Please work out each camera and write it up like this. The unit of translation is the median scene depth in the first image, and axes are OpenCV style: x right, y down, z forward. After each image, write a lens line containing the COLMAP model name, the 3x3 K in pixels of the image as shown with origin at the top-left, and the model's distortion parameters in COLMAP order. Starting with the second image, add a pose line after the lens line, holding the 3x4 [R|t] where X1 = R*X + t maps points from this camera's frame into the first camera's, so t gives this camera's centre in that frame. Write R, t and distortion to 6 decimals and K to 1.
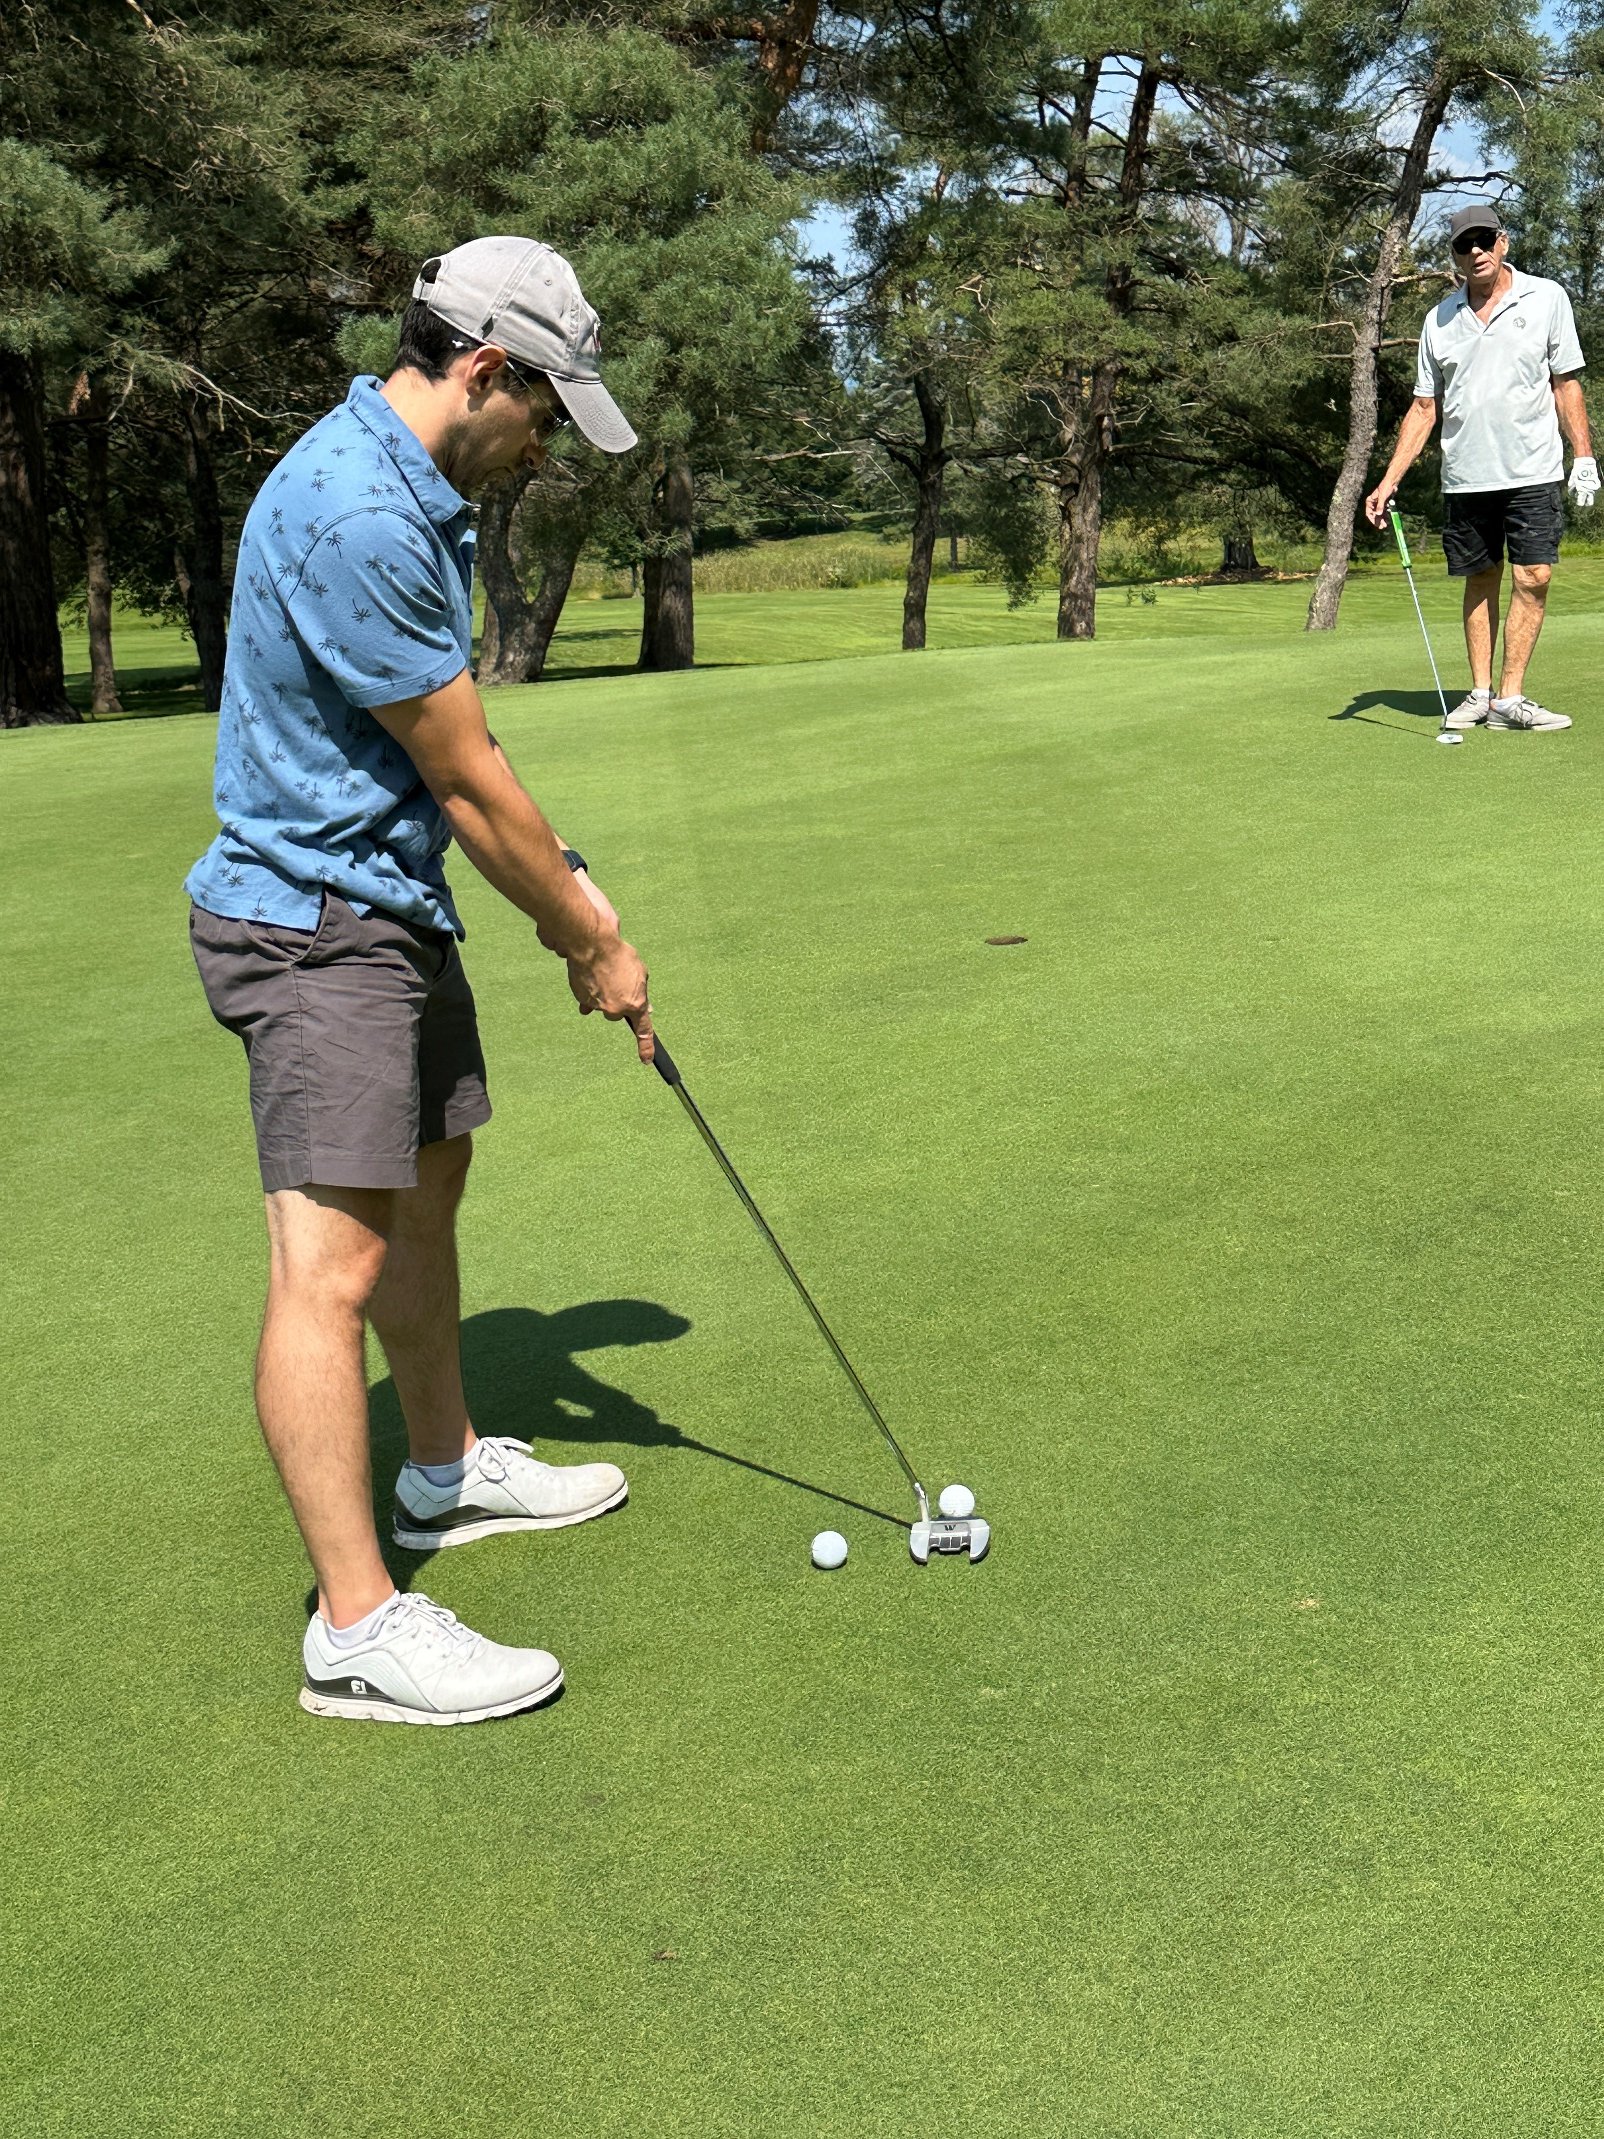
lens RADIAL K [[2855.8, 0, 804.1], [0, 2855.8, 1041.7], [0, 0, 1]] dist [0.238363, -0.595228]
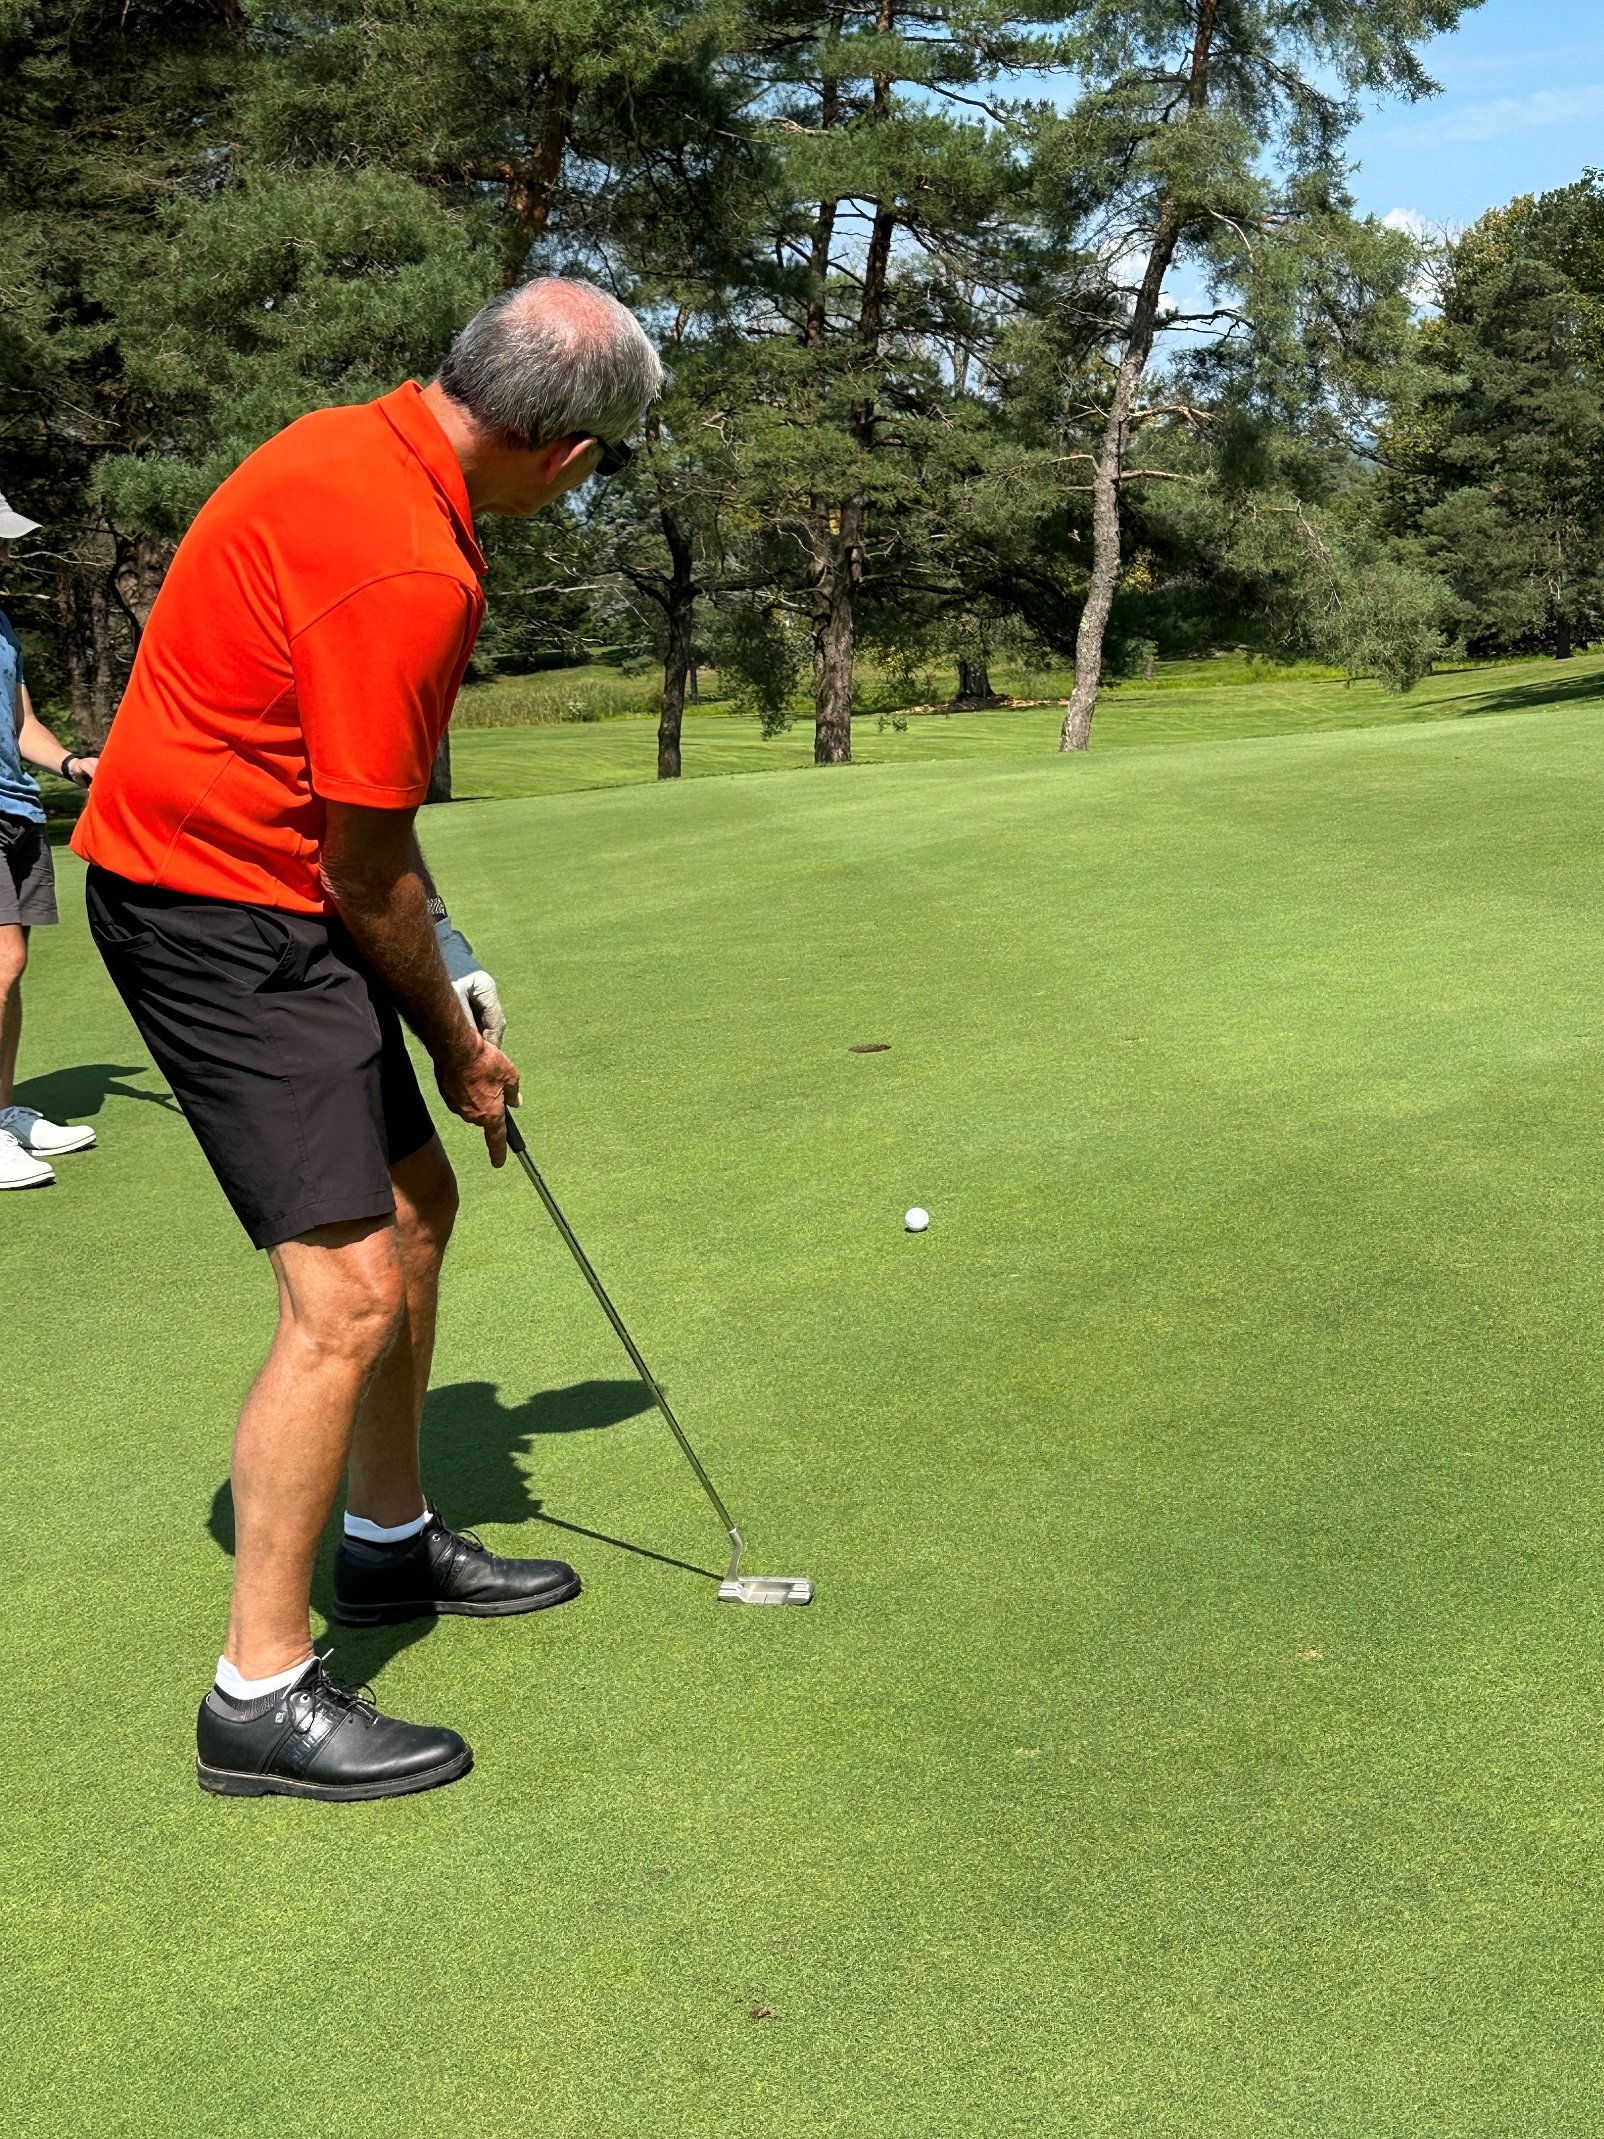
lens RADIAL K [[2862.1, 0, 802.0], [0, 2862.1, 1069.5], [0, 0, 1]] dist [0.231835, -0.559002]
pose [[0.995742, -0.029517, 0.087327, -0.009566], [0.032634, 0.998872, -0.034483, 0.001494], [-0.086210, 0.037186, 0.995583, -0.002895]]
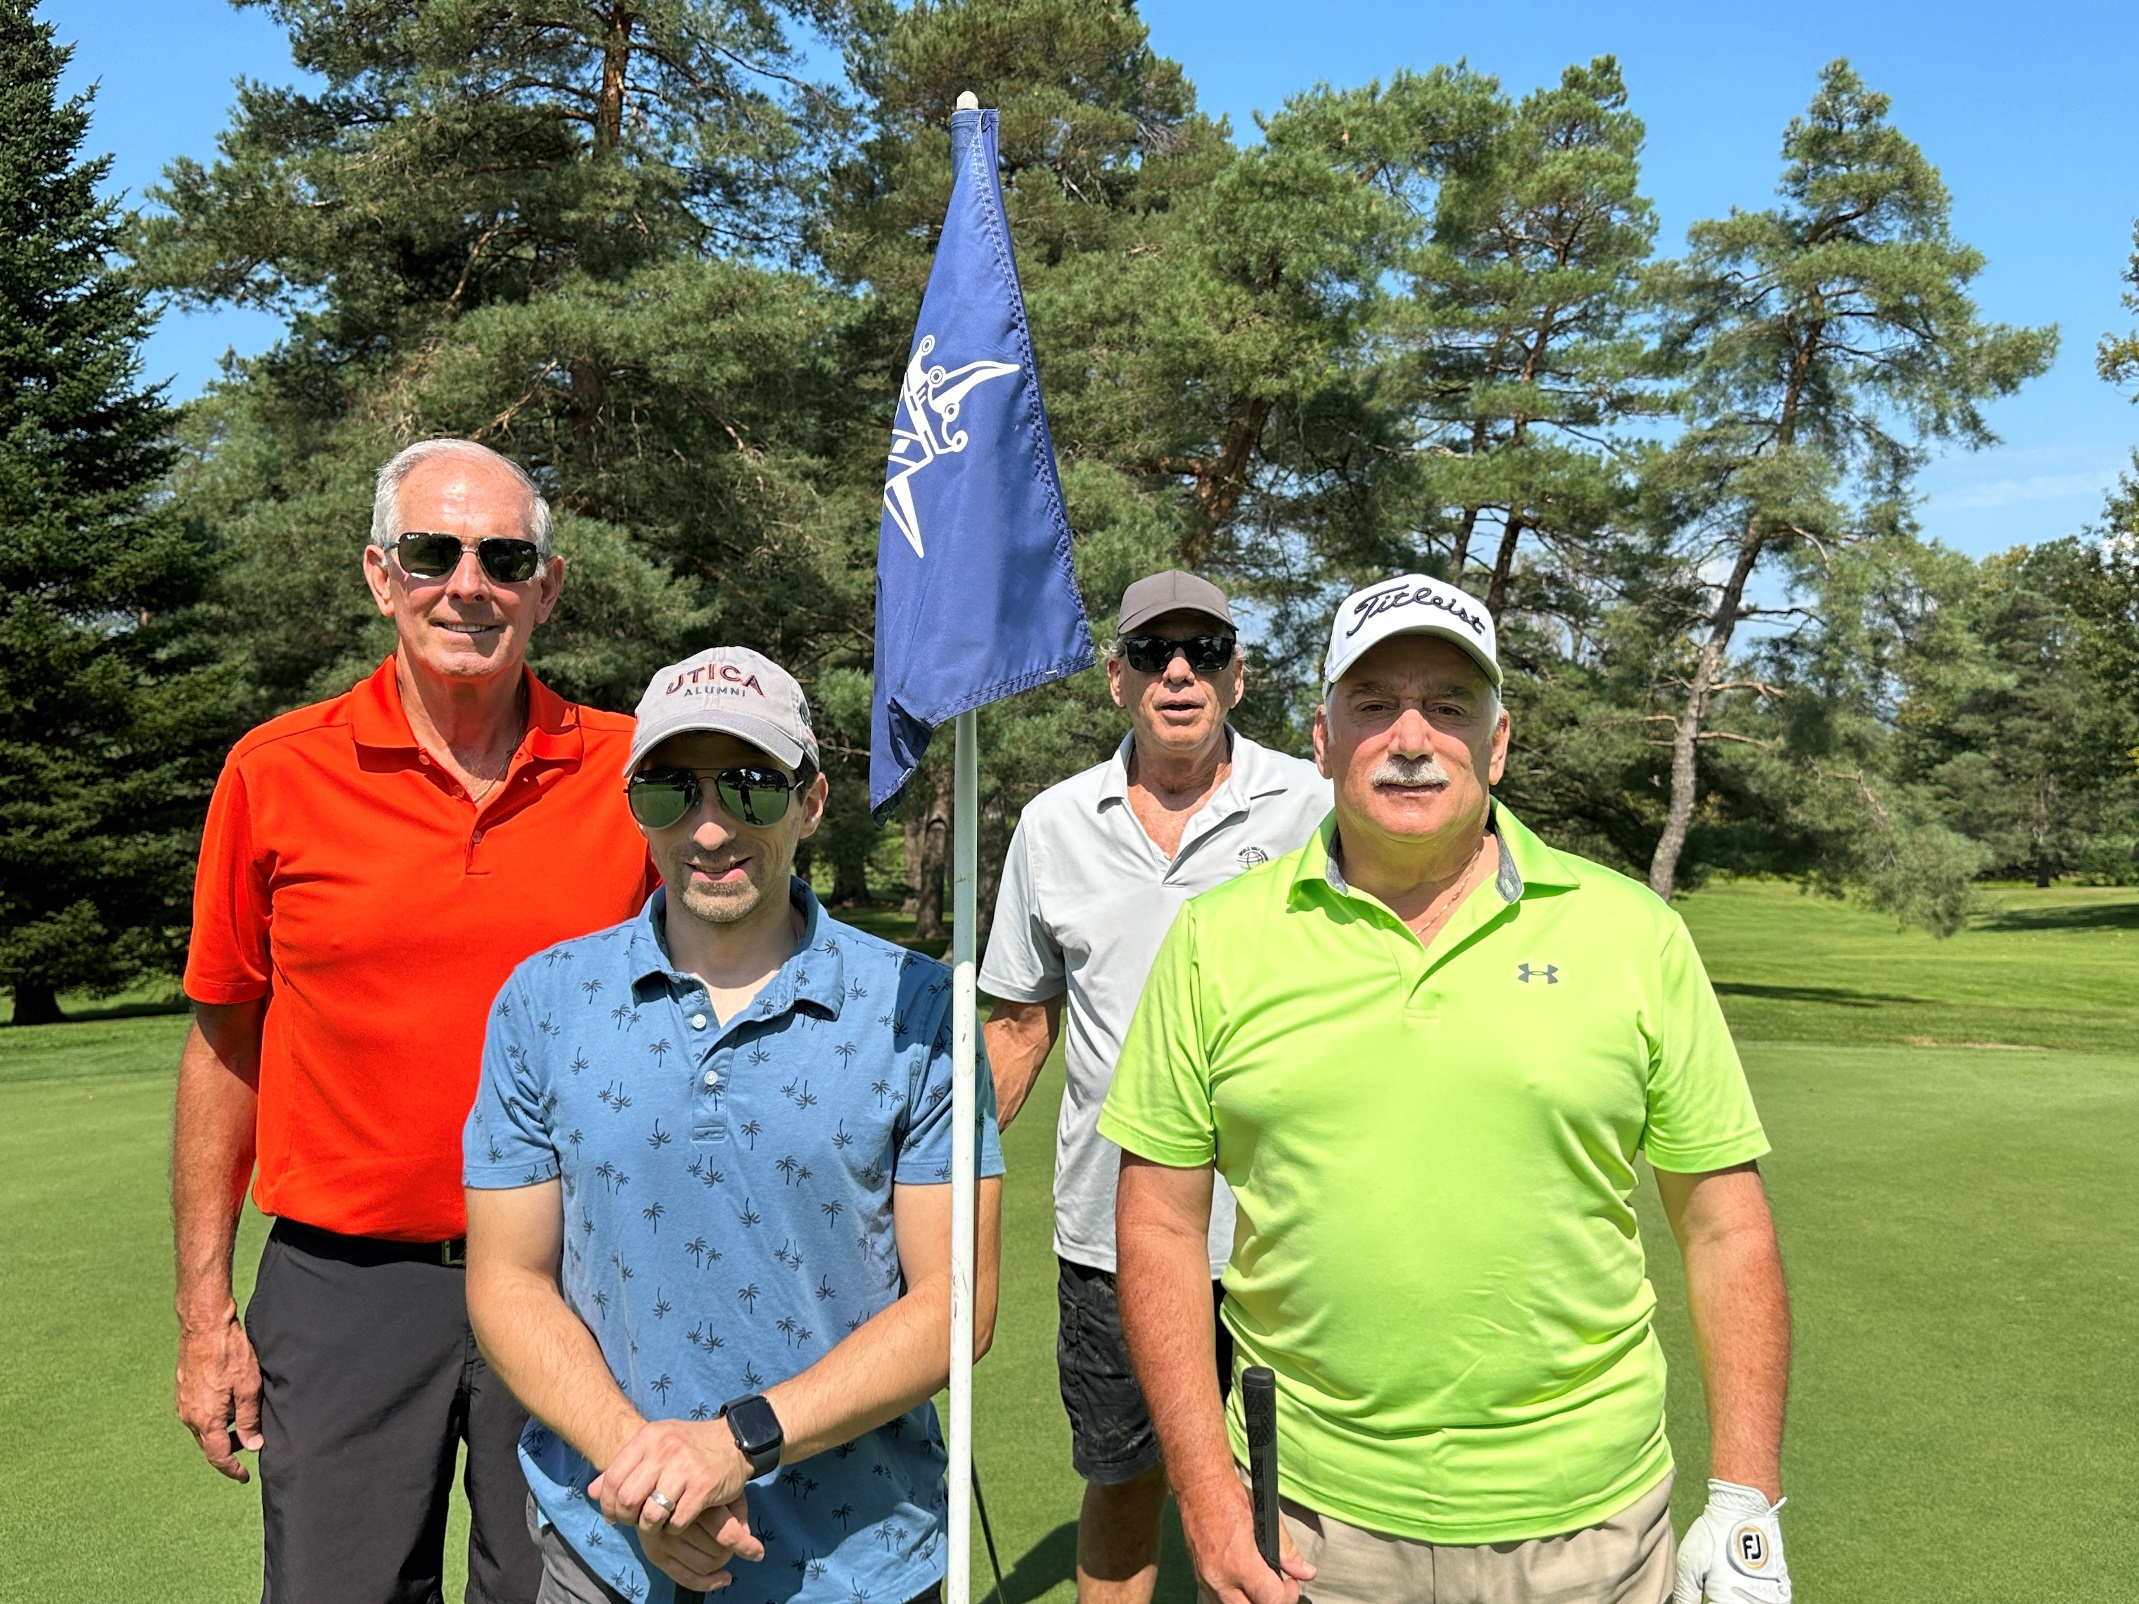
lens RADIAL K [[1945.9, 0, 1069.5], [0, 1945.9, 802.0], [0, 0, 1]] dist [0.236820, -0.556613]
pose [[0.992625, 0.064462, -0.102663, 0.022897], [-0.081725, 0.981351, -0.173984, -0.046104], [0.089533, 0.181091, 0.979382, 0.164494]]
